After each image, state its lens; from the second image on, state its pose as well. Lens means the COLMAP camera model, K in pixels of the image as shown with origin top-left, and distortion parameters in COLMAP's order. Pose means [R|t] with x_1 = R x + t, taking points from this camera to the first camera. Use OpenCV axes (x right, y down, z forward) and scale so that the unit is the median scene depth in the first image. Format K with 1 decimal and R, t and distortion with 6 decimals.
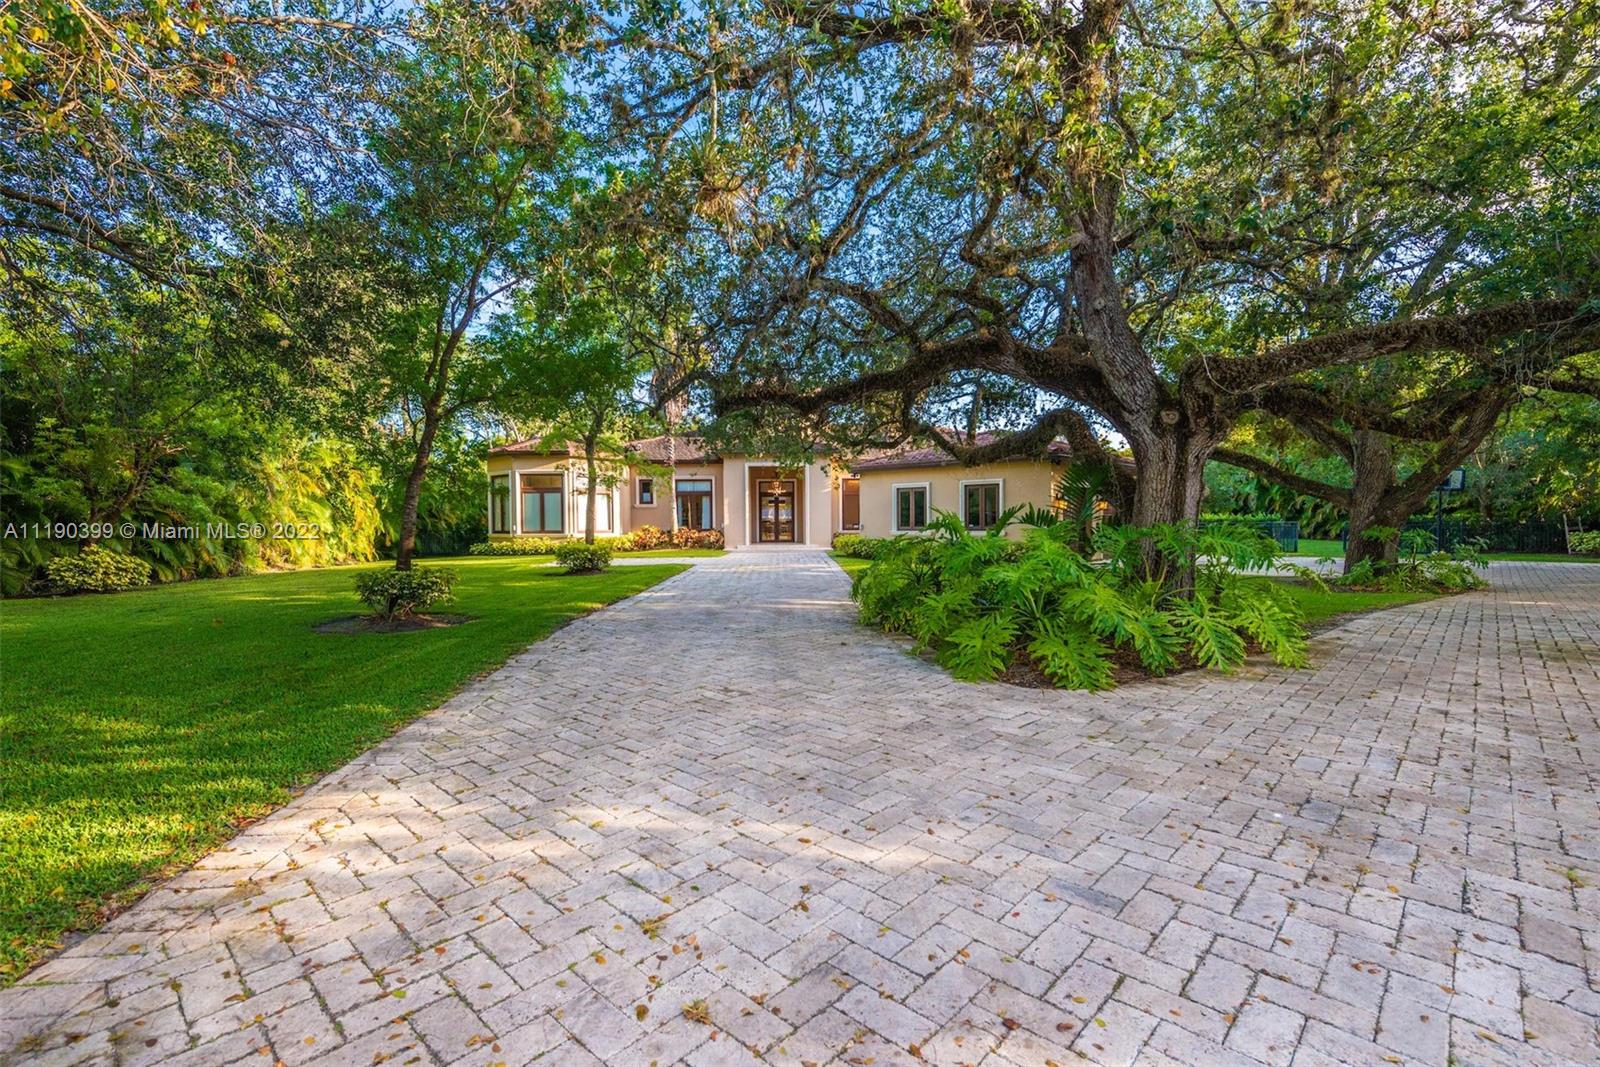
lens RADIAL K [[702.0, 0, 803.2], [0, 702.0, 537.3], [0, 0, 1]] dist [-0.004058, -0.000181]
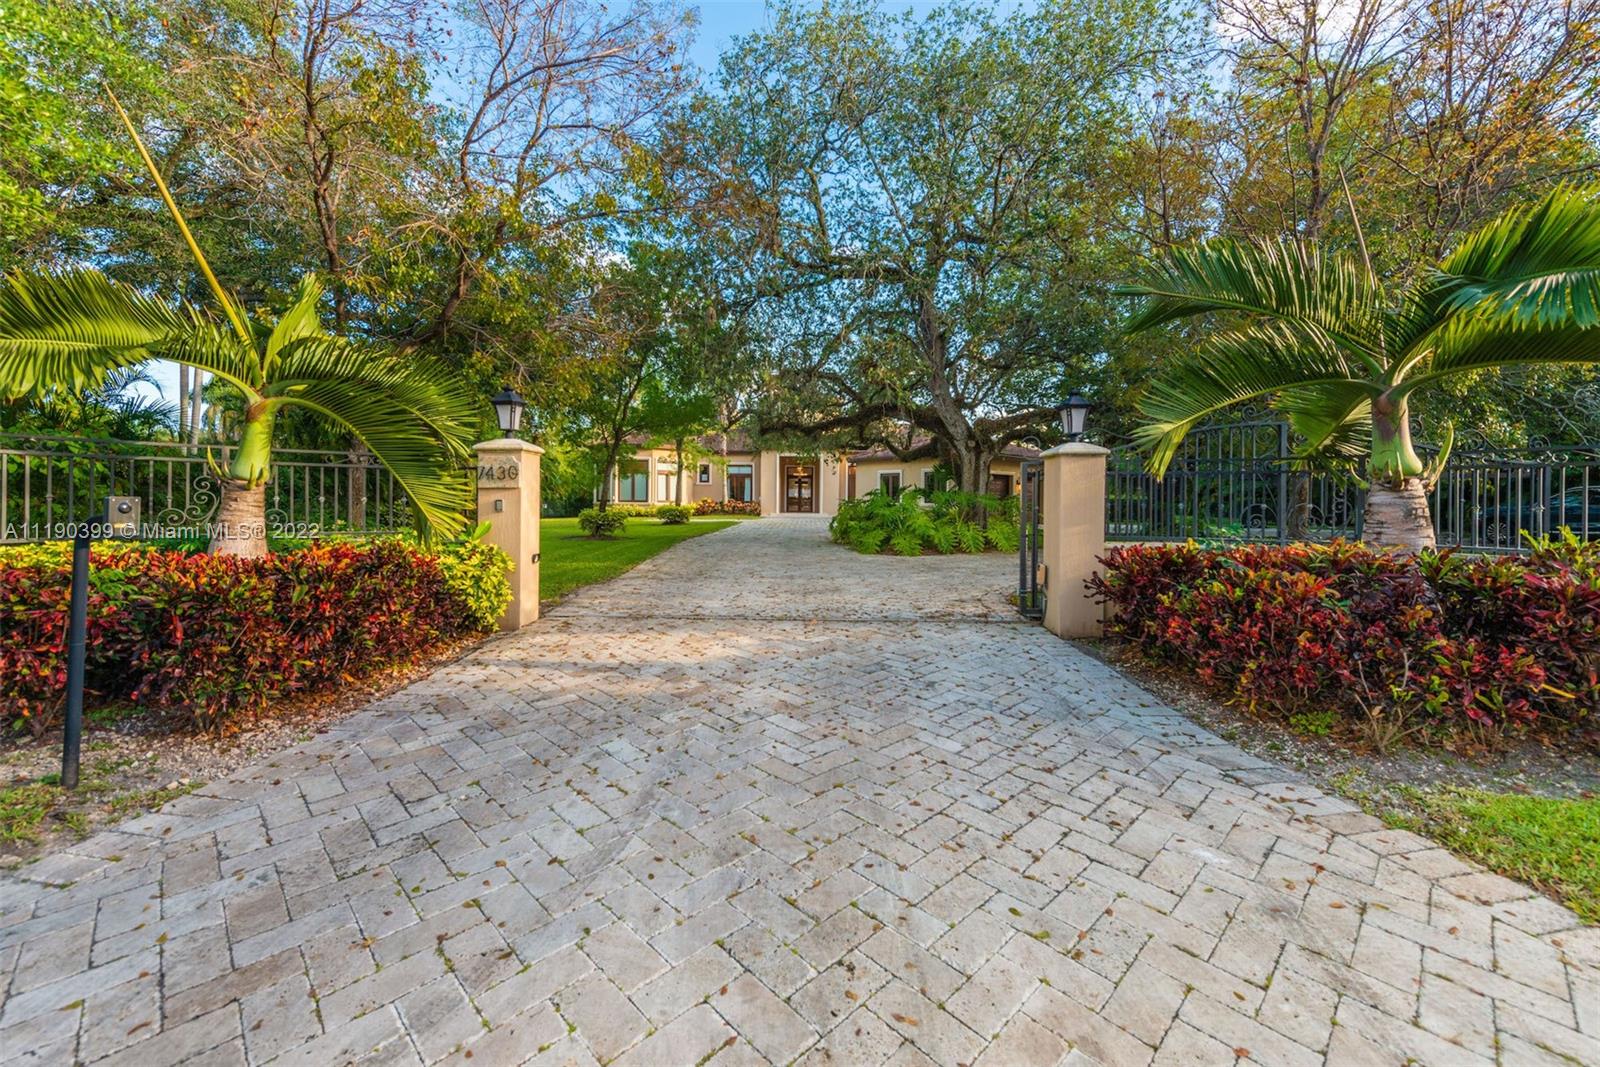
lens RADIAL K [[640.3, 0, 793.0], [0, 640.3, 518.0], [0, 0, 1]] dist [0.011241, 0.000016]
pose [[0.998259, 0.018447, -0.056024, 0.023258], [-0.018303, 0.999828, 0.003082, 0.016532], [0.056072, -0.002051, 0.998425, -0.269851]]
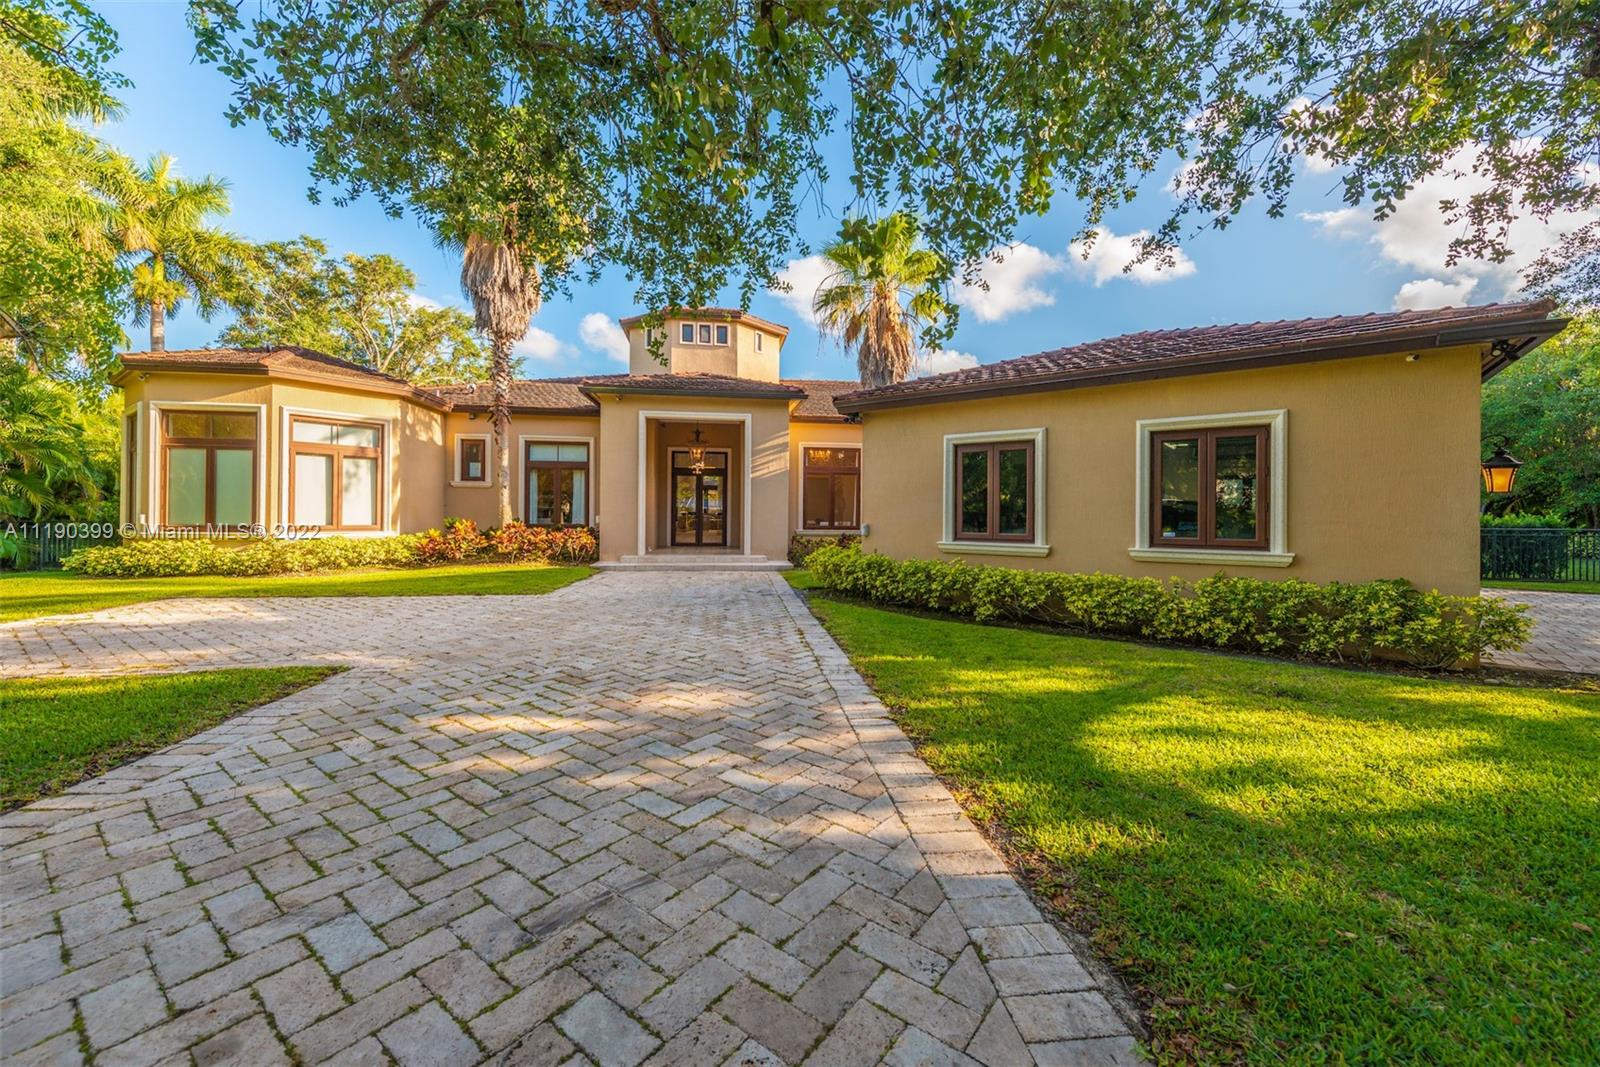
lens RADIAL K [[640.3, 0, 801.3], [0, 640.3, 525.4], [0, 0, 1]] dist [0.011241, 0.000016]
pose [[0.995485, 0.014543, 0.093799, 0.000937], [-0.014372, 0.999894, -0.002494, -0.014556], [-0.093825, 0.001134, 0.995588, 0.502360]]
